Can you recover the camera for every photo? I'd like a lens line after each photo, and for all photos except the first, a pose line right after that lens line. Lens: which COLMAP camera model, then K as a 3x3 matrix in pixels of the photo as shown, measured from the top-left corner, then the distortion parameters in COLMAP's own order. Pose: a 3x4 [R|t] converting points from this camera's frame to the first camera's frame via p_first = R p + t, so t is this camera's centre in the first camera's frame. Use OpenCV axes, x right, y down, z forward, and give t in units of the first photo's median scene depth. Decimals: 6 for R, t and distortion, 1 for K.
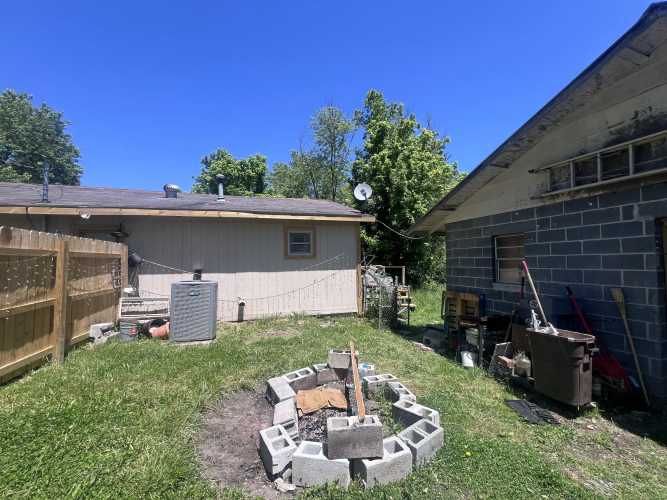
lens RADIAL K [[265.4, 0, 334.3], [0, 265.4, 251.8], [0, 0, 1]] dist [0.000572, 0.000192]
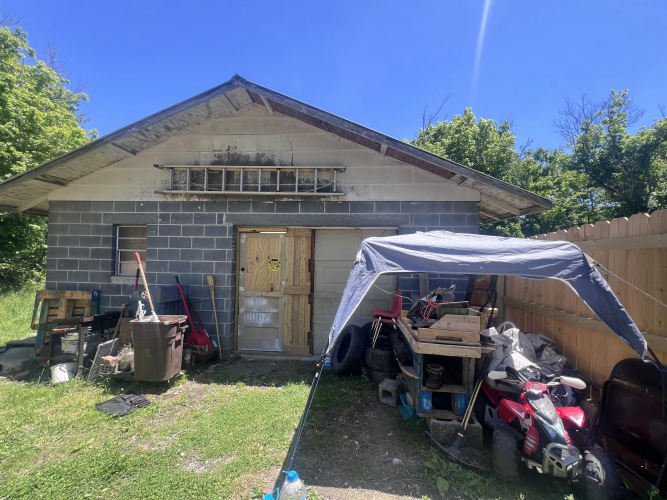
lens RADIAL K [[265.4, 0, 334.3], [0, 265.4, 251.8], [0, 0, 1]] dist [0.000572, 0.000192]
pose [[0.402056, 0.032531, 0.915037, 0.102406], [-0.056857, 0.998327, -0.010510, 0.000706], [-0.913848, -0.047801, 0.403233, -0.067130]]
